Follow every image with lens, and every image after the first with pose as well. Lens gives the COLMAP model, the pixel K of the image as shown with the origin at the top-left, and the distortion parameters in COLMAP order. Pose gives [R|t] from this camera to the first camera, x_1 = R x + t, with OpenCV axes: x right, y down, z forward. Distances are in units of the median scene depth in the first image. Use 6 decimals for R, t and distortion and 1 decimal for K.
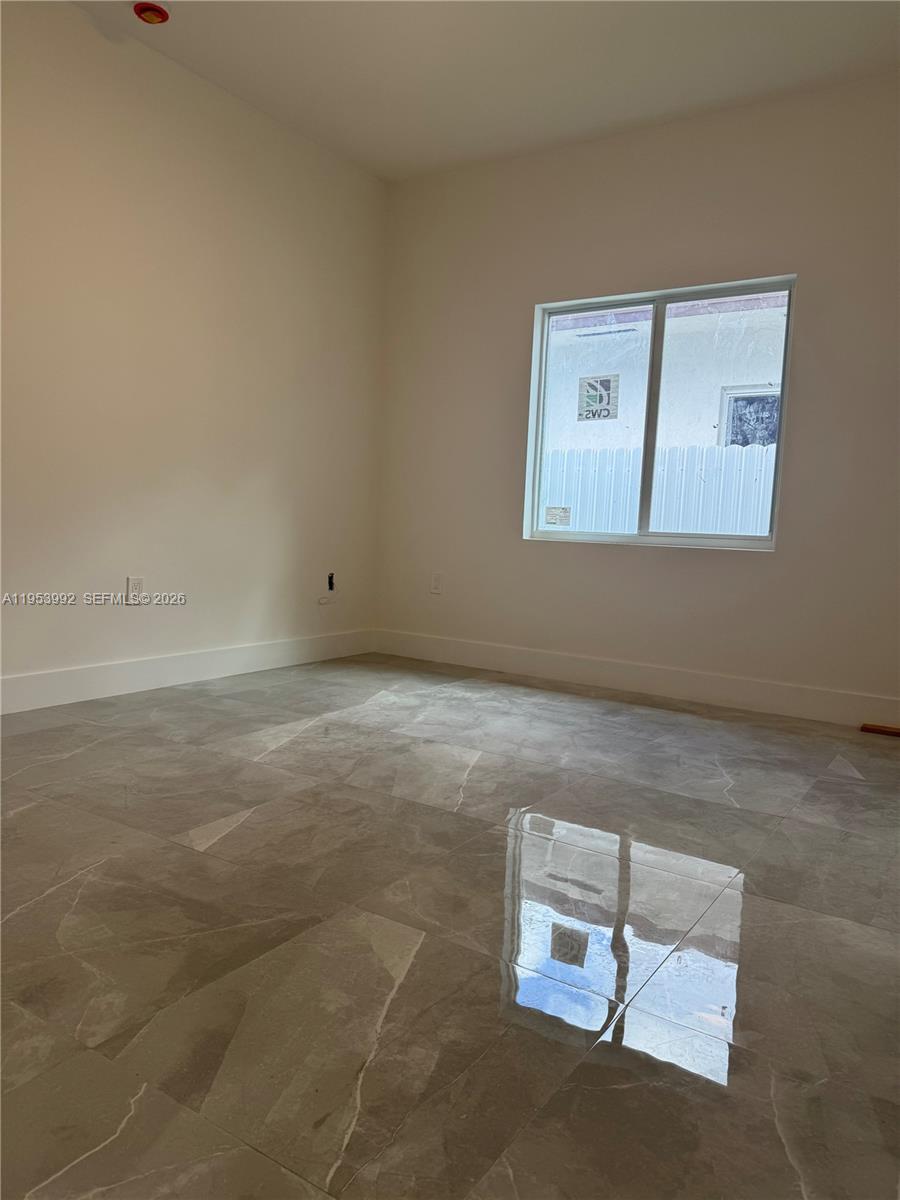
lens RADIAL K [[833.0, 0, 449.1], [0, 833.0, 599.9], [0, 0, 1]] dist [0.056962, 0.002226]
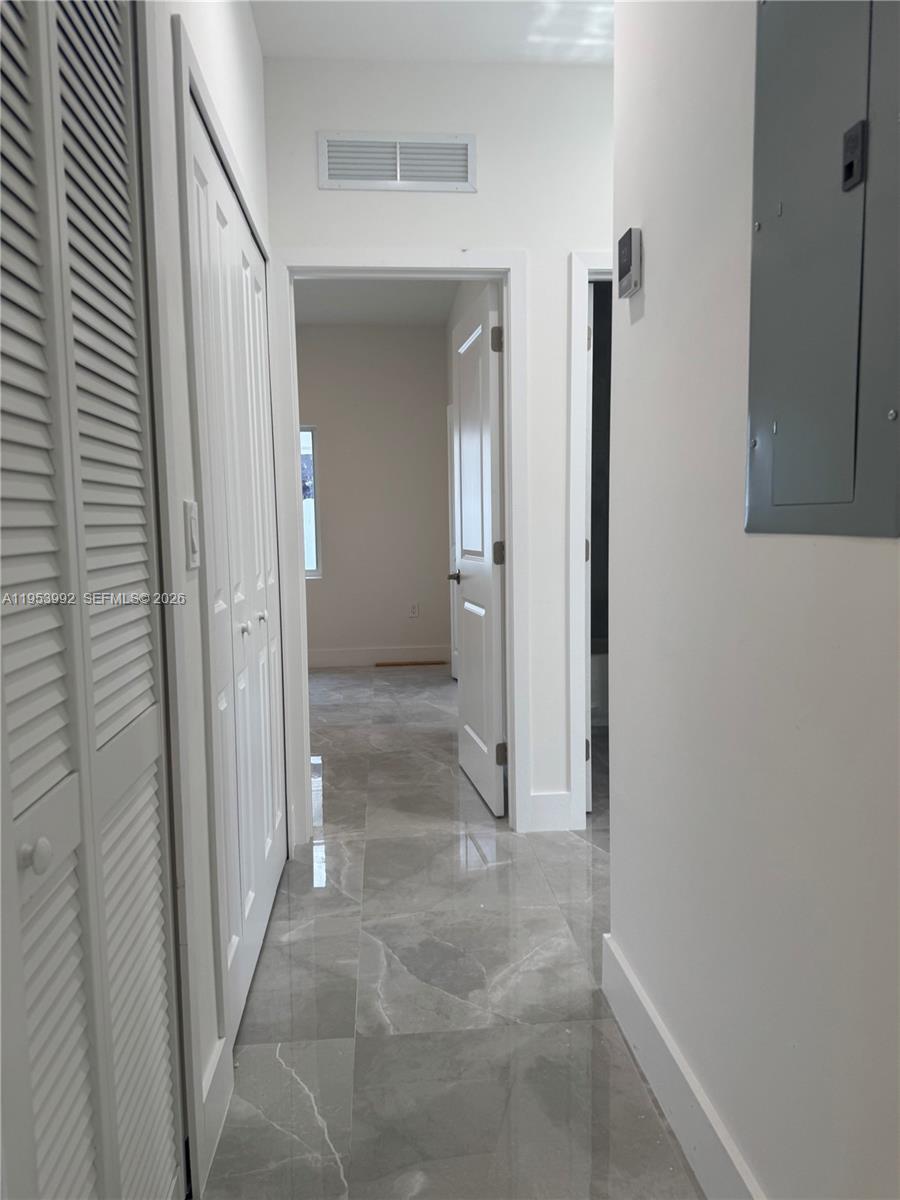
lens RADIAL K [[833.0, 0, 450.2], [0, 833.0, 600.1], [0, 0, 1]] dist [0.056962, 0.002226]
pose [[0.776284, -0.111873, 0.620377, -0.661829], [0.108571, 0.993148, 0.043239, -0.074494], [-0.620963, 0.033789, 0.783111, -0.739395]]
